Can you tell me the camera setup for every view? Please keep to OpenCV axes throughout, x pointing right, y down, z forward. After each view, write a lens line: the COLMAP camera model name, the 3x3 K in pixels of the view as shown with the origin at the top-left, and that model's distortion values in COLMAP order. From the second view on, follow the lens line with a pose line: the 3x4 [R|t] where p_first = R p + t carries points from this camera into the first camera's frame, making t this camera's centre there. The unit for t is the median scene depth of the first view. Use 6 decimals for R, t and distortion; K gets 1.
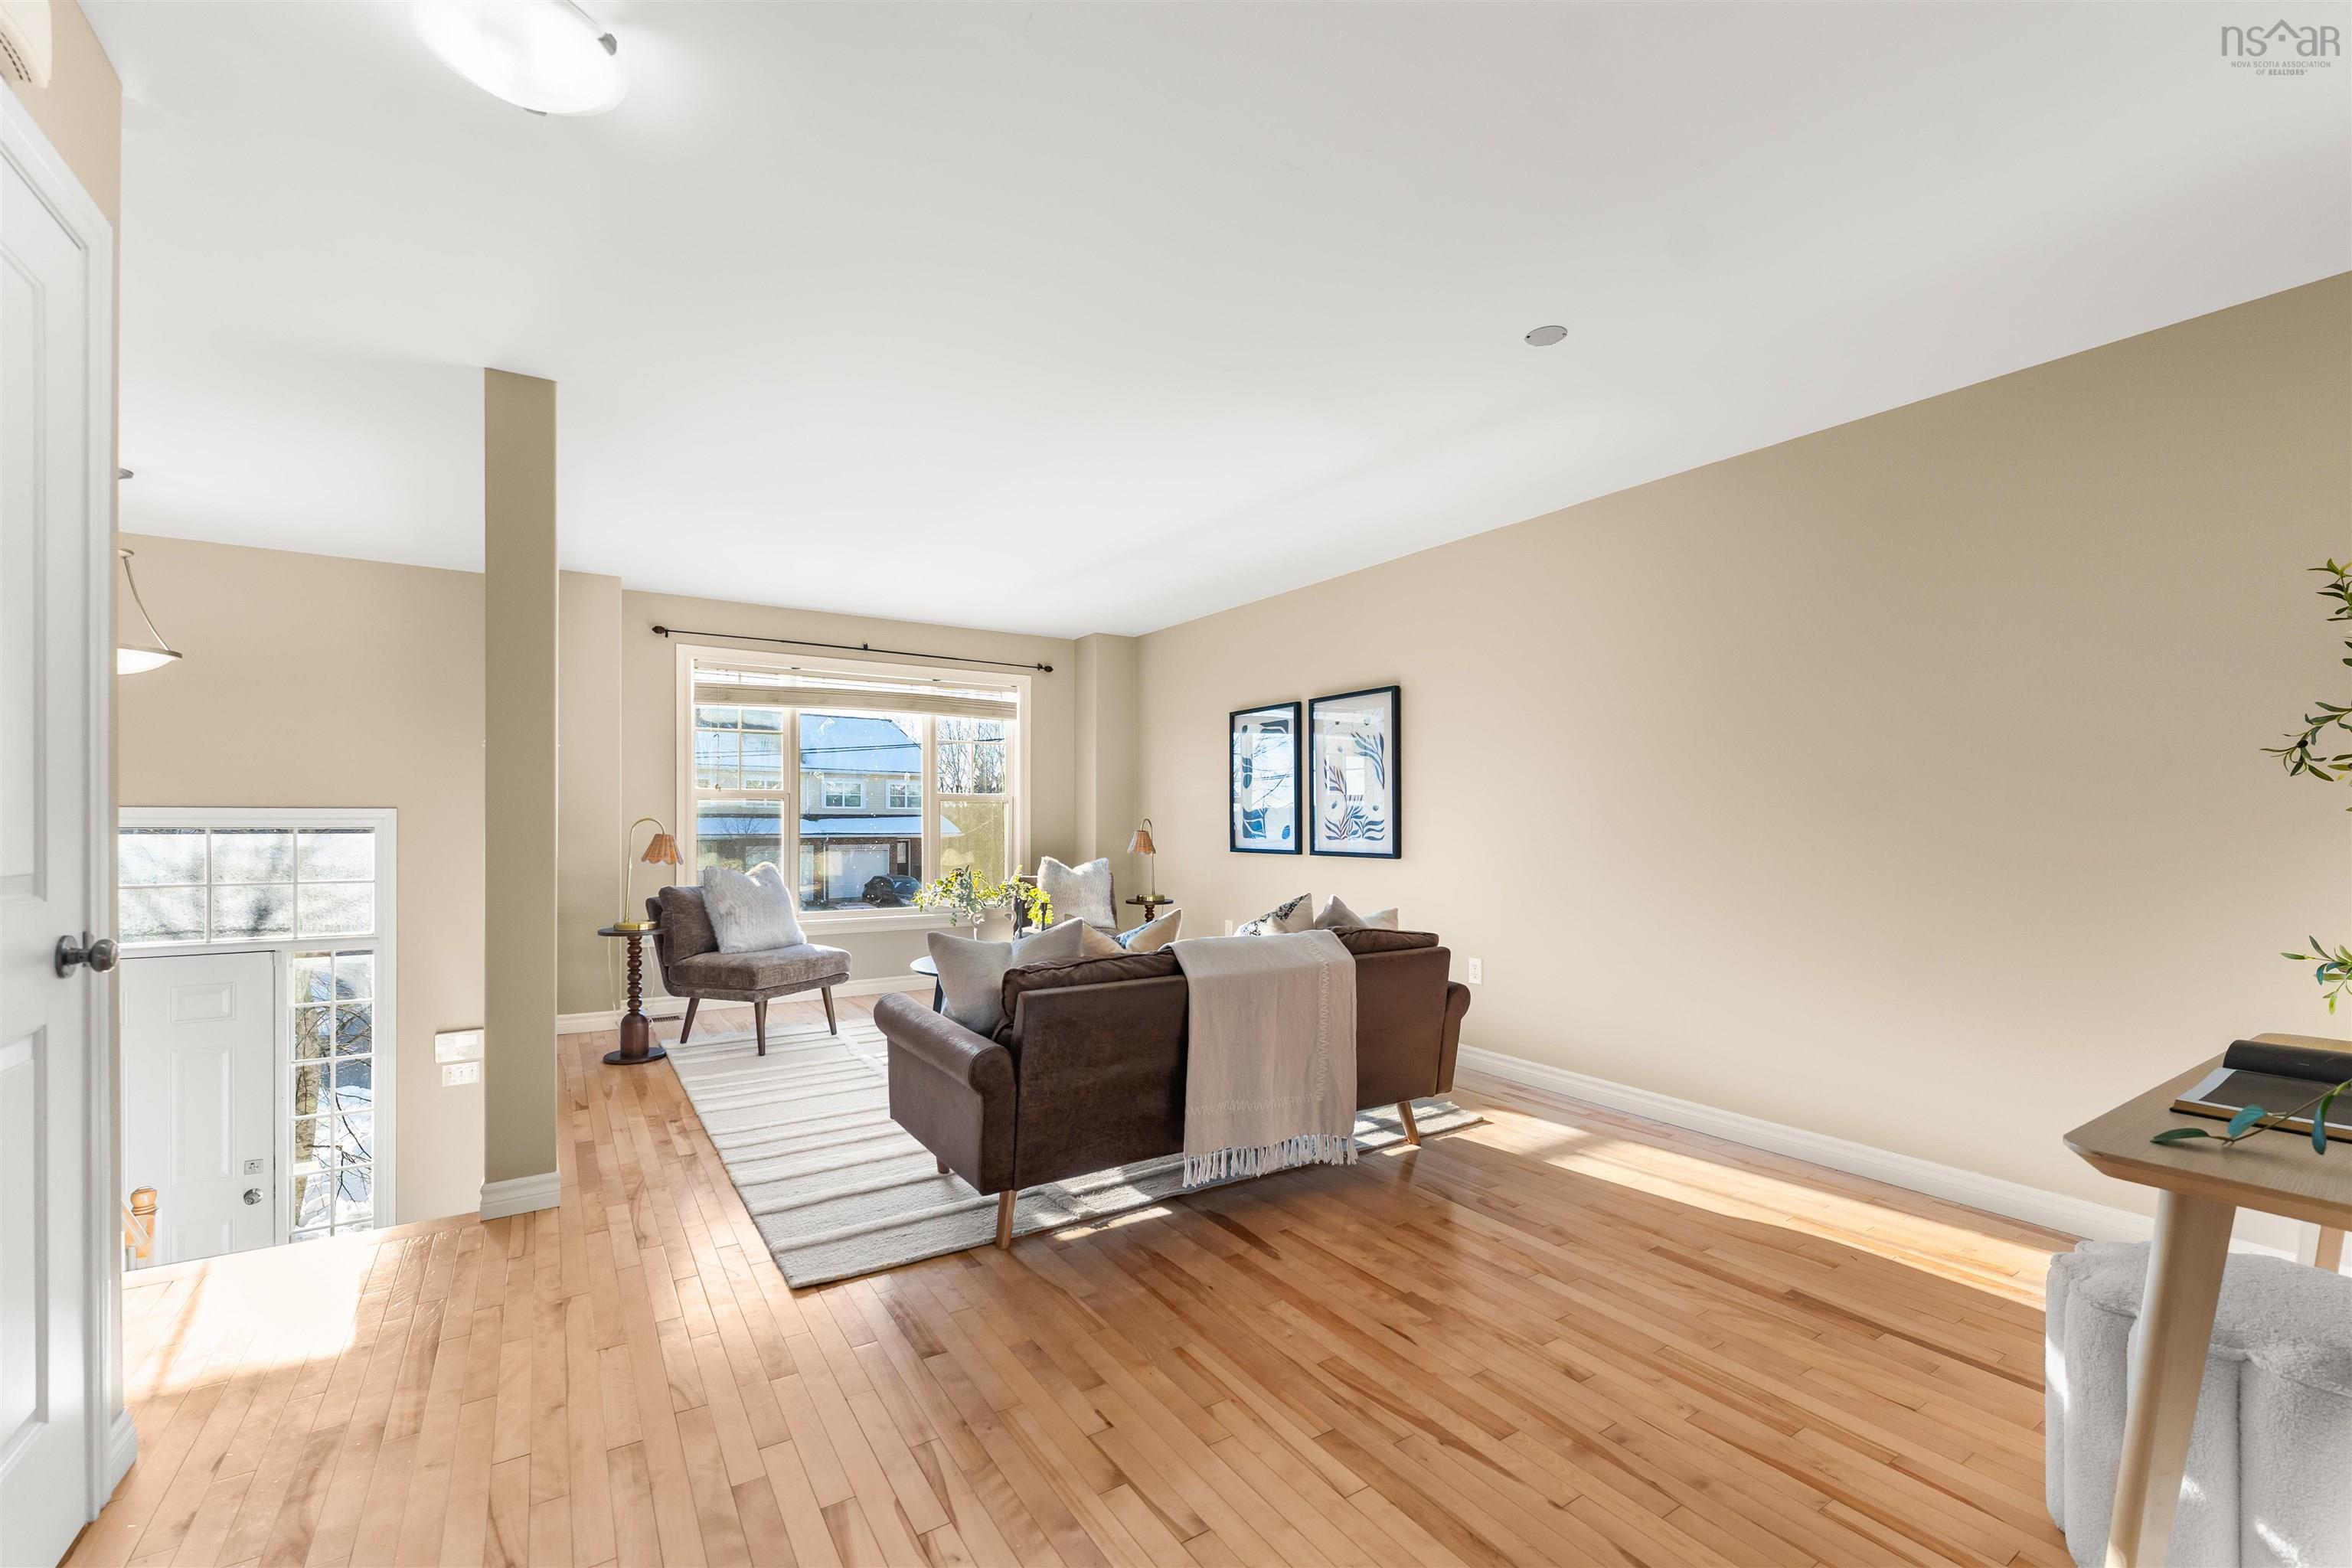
lens RADIAL K [[954.9, 0, 1175.9], [0, 954.9, 822.2], [0, 0, 1]] dist [-0.002099, 0.000289]
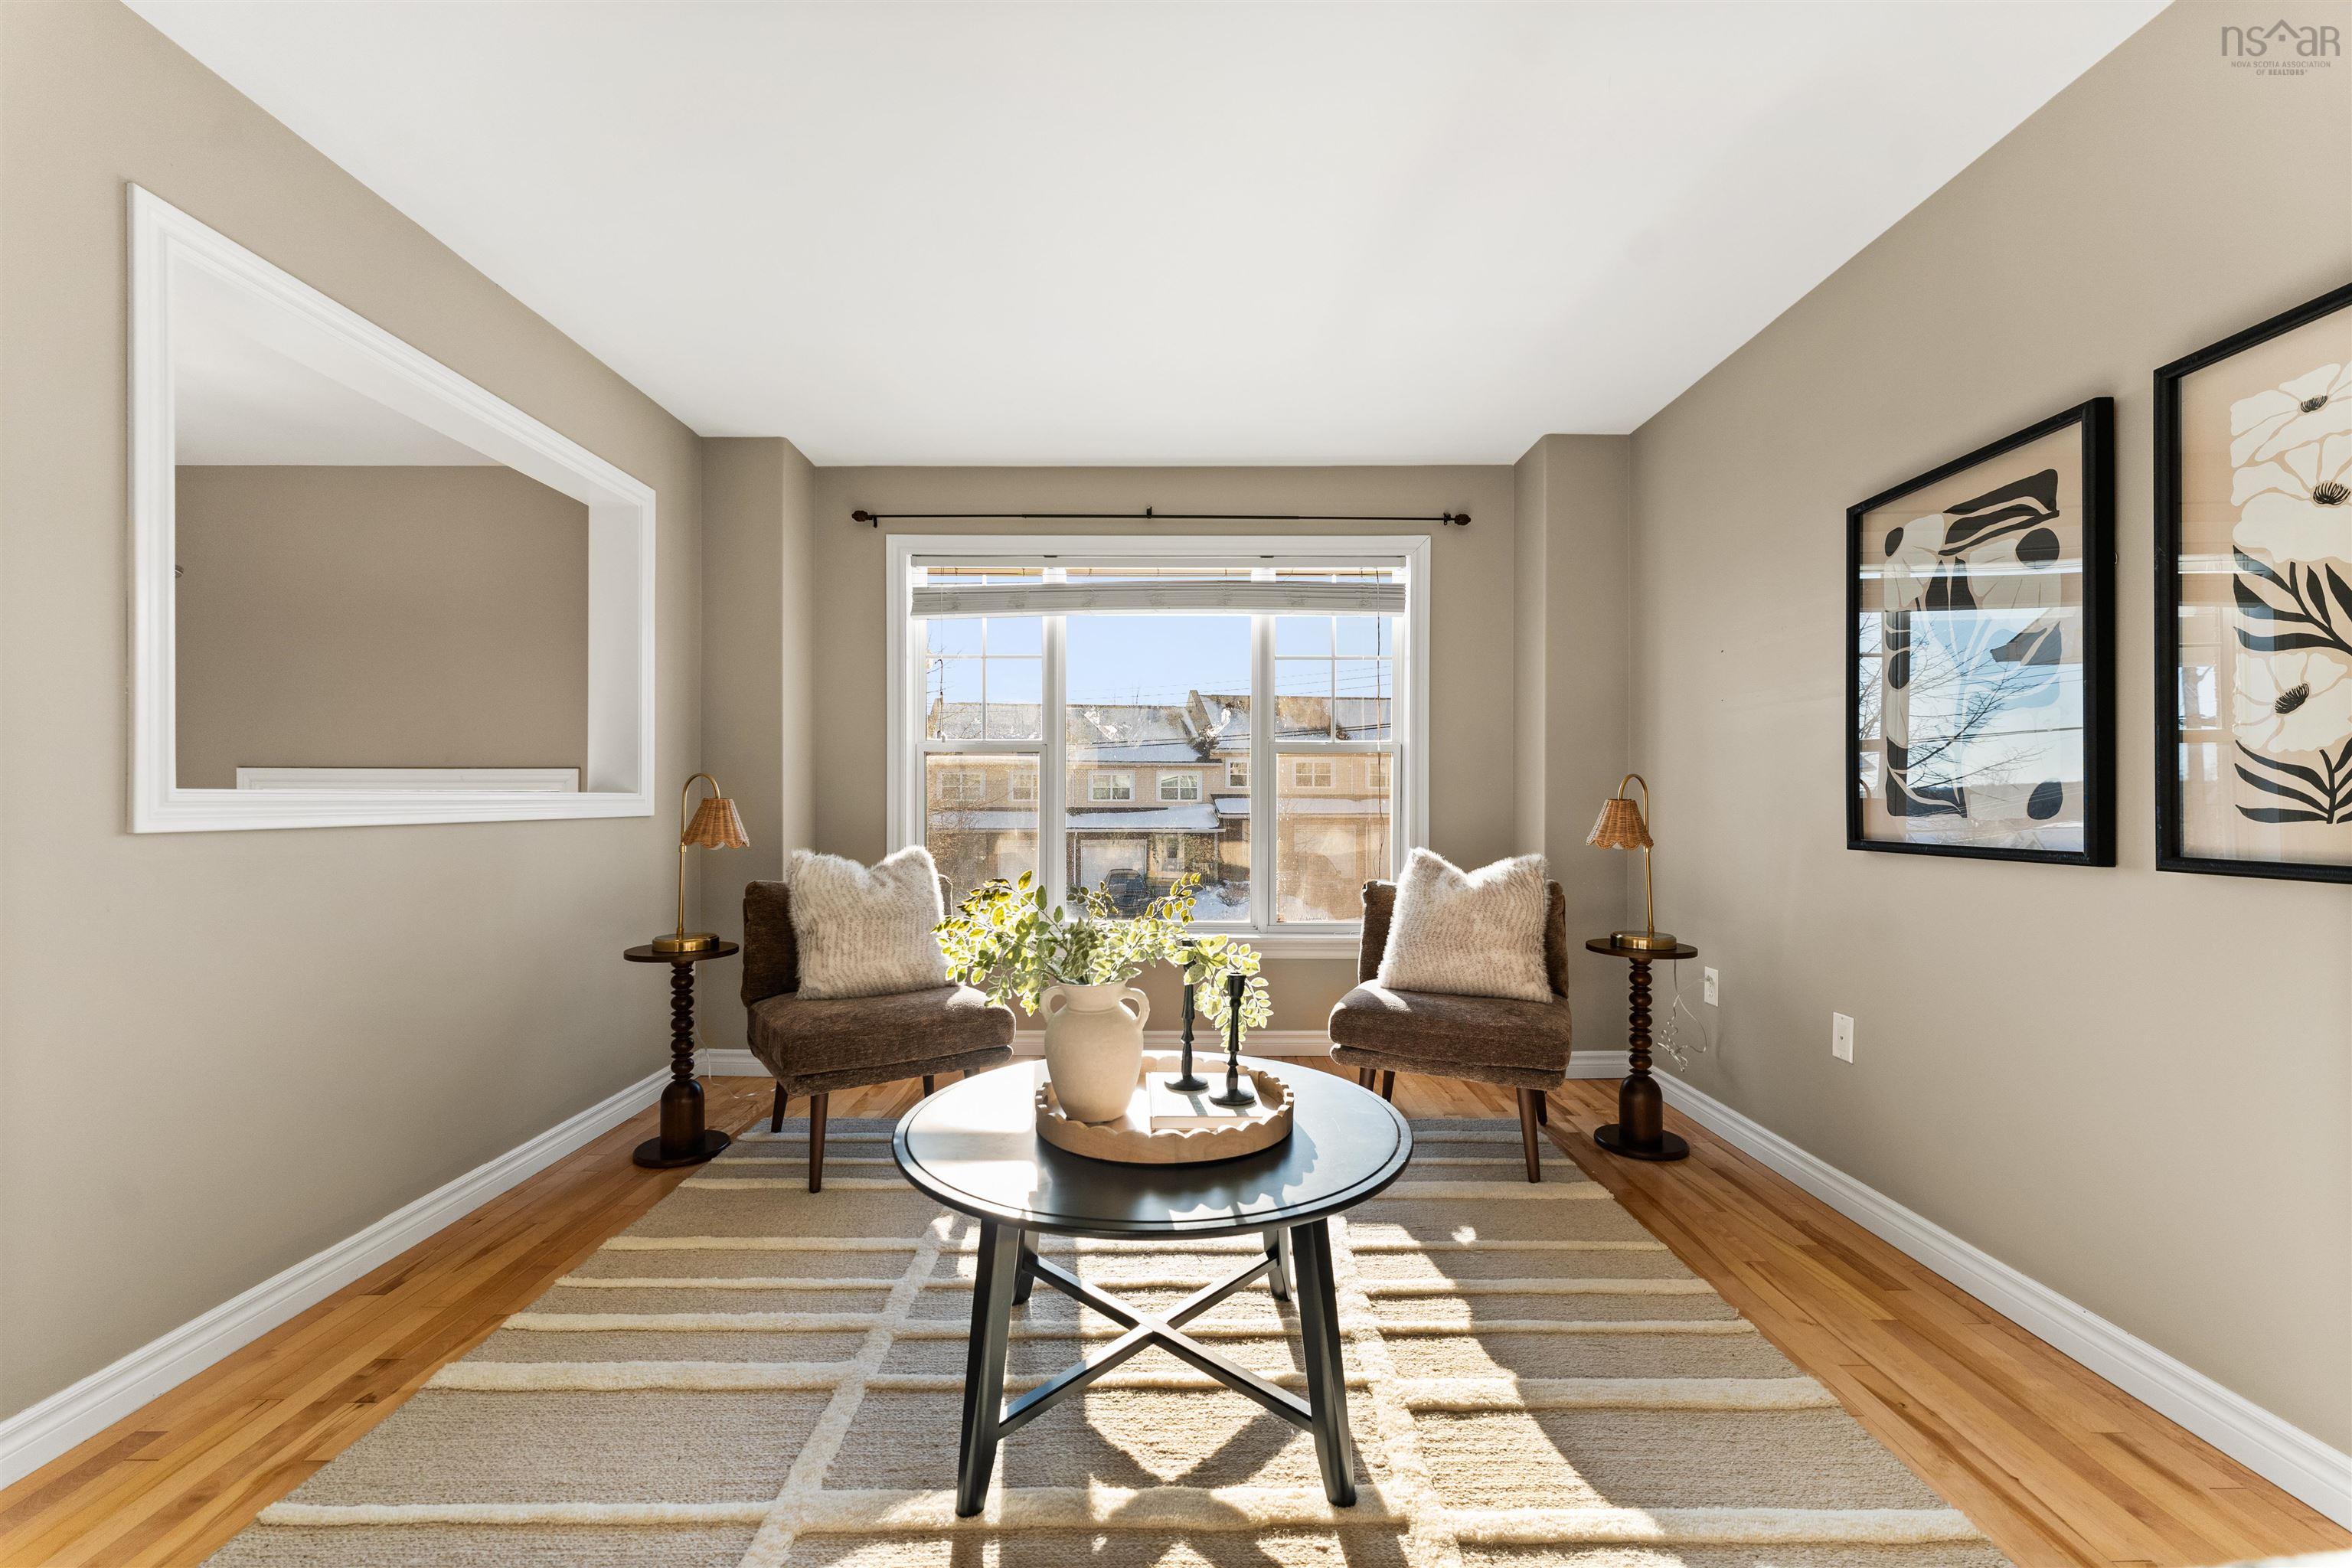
lens RADIAL K [[954.9, 0, 1161.5], [0, 954.9, 804.4], [0, 0, 1]] dist [-0.002099, 0.000289]
pose [[0.838213, 0.002295, -0.545338, 0.036170], [-0.002085, 0.999997, 0.001004, 0.013092], [0.545339, 0.000295, 0.838216, 0.543442]]
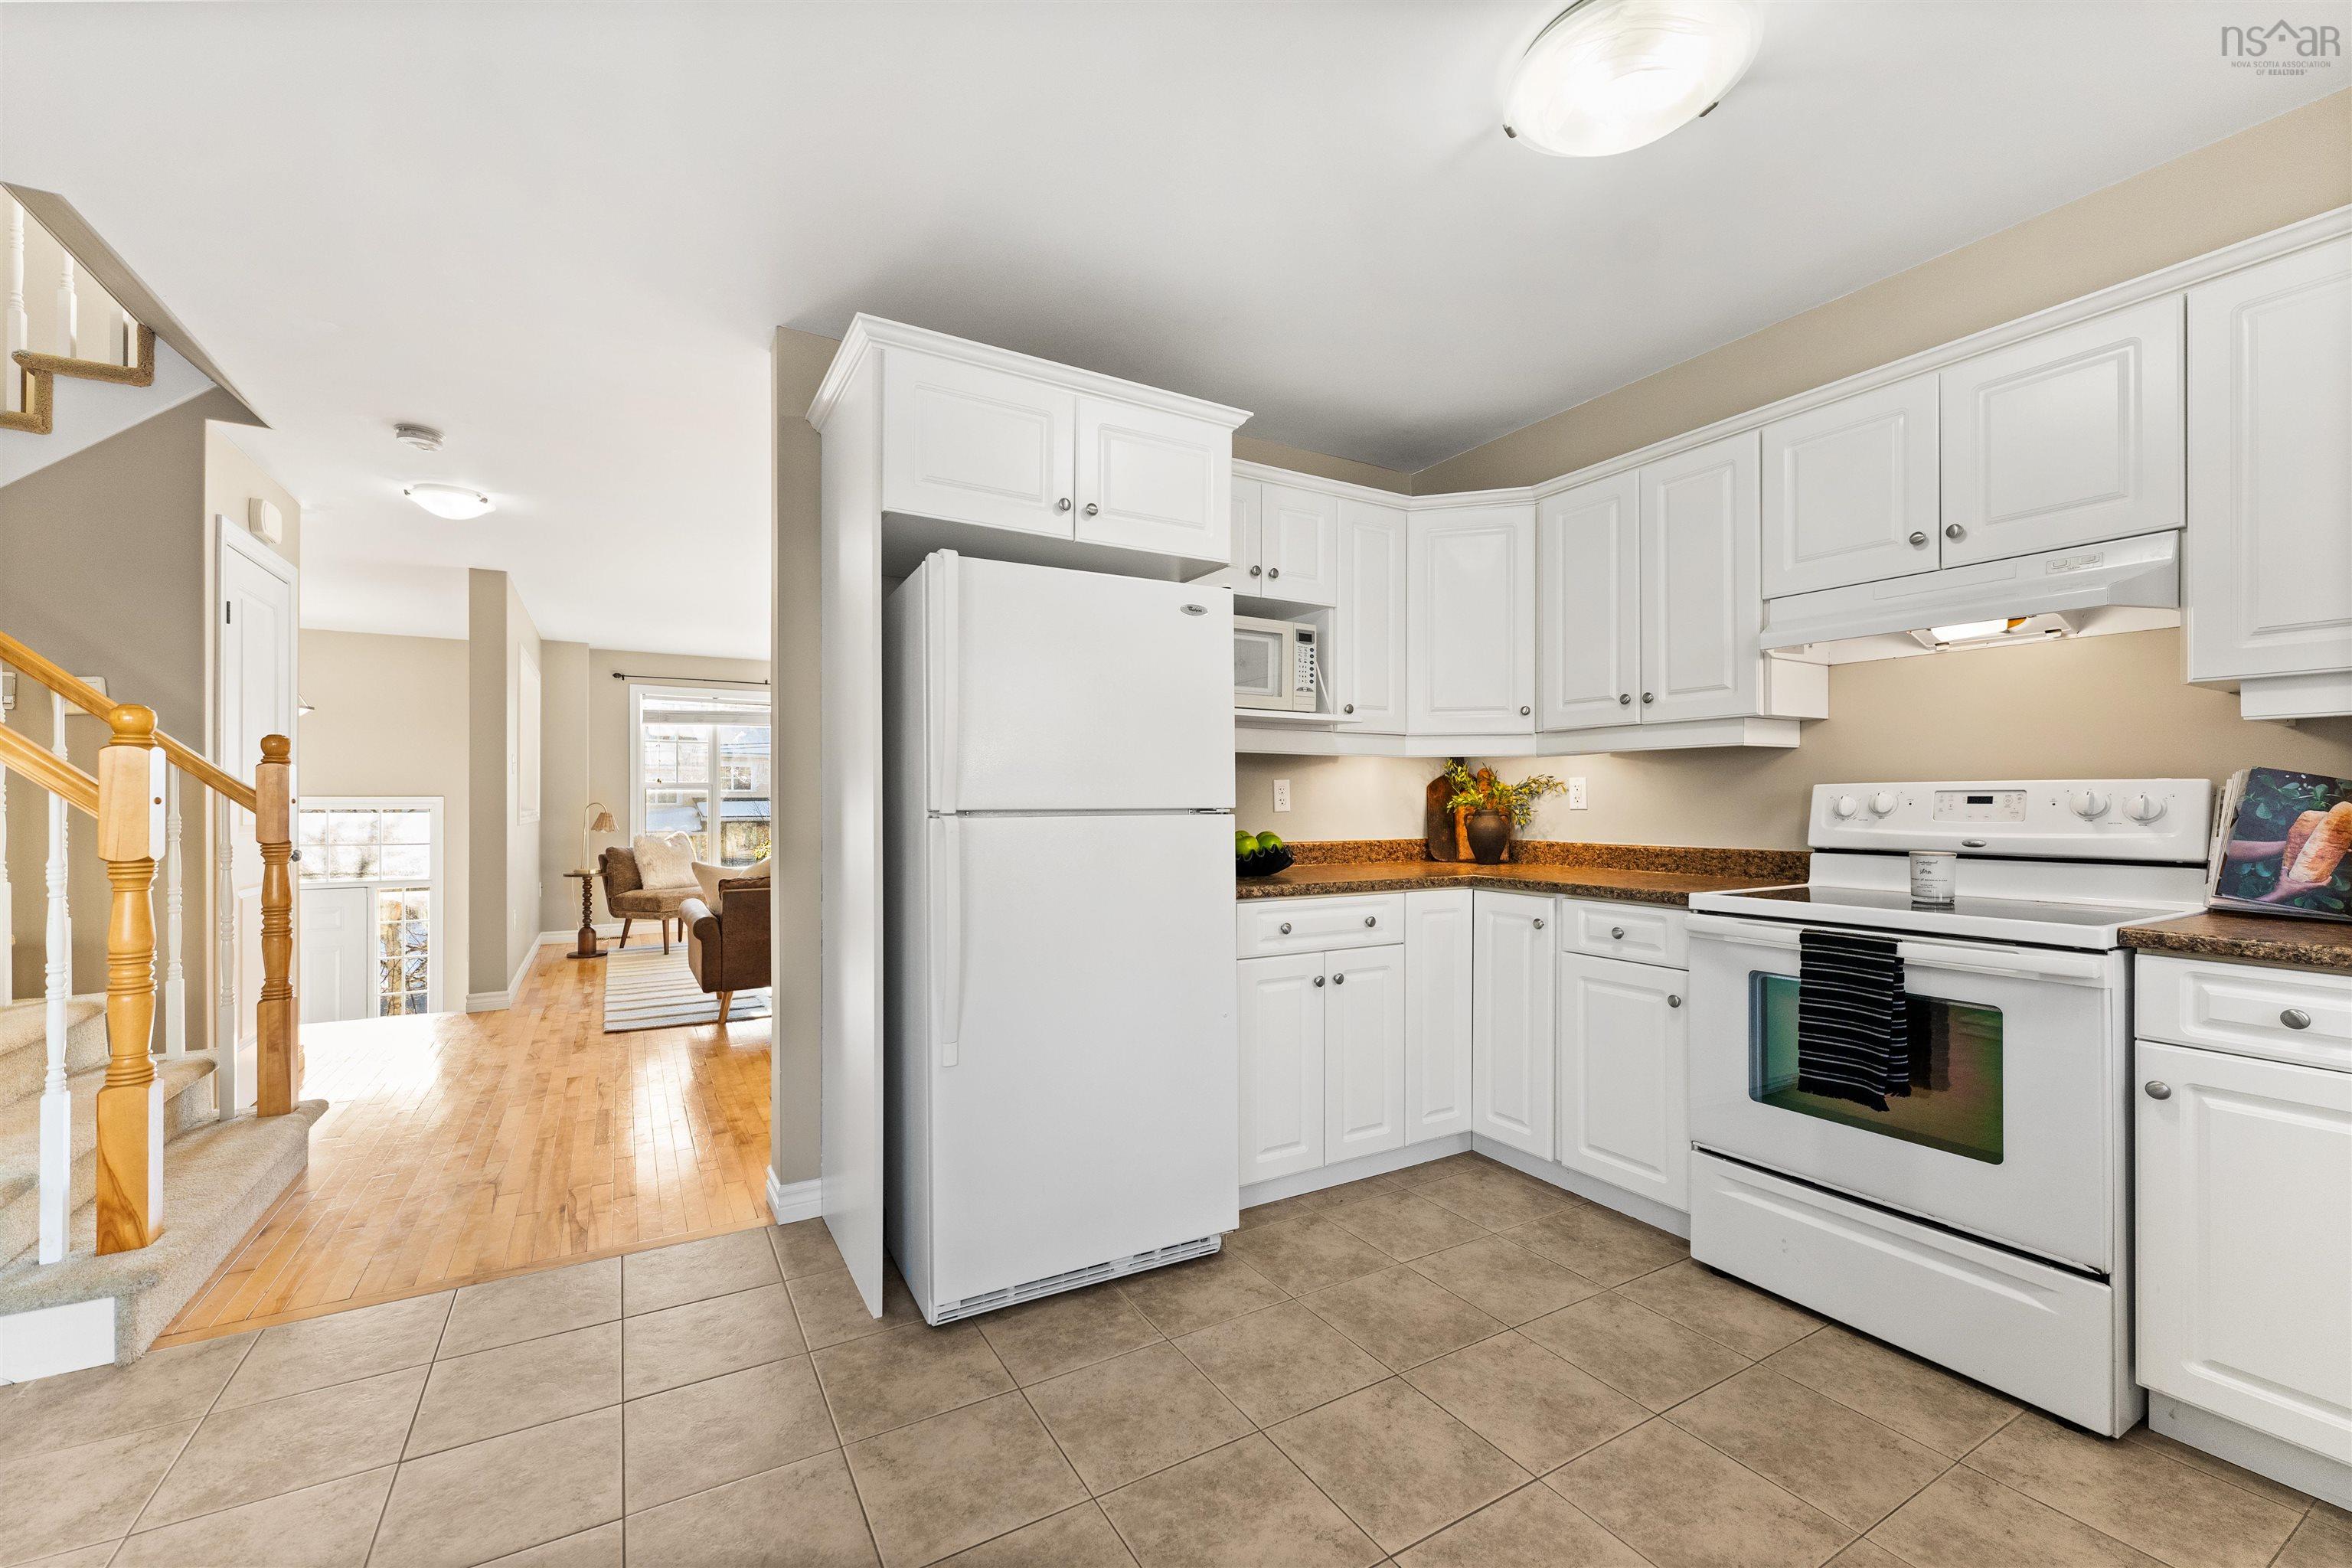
lens RADIAL K [[954.9, 0, 1173.7], [0, 954.9, 804.2], [0, 0, 1]] dist [-0.002099, 0.000289]
pose [[0.997973, -0.001495, -0.063625, 0.418336], [0.001351, 0.999996, -0.002302, 0.003041], [0.063628, 0.002211, 0.997971, -0.425971]]
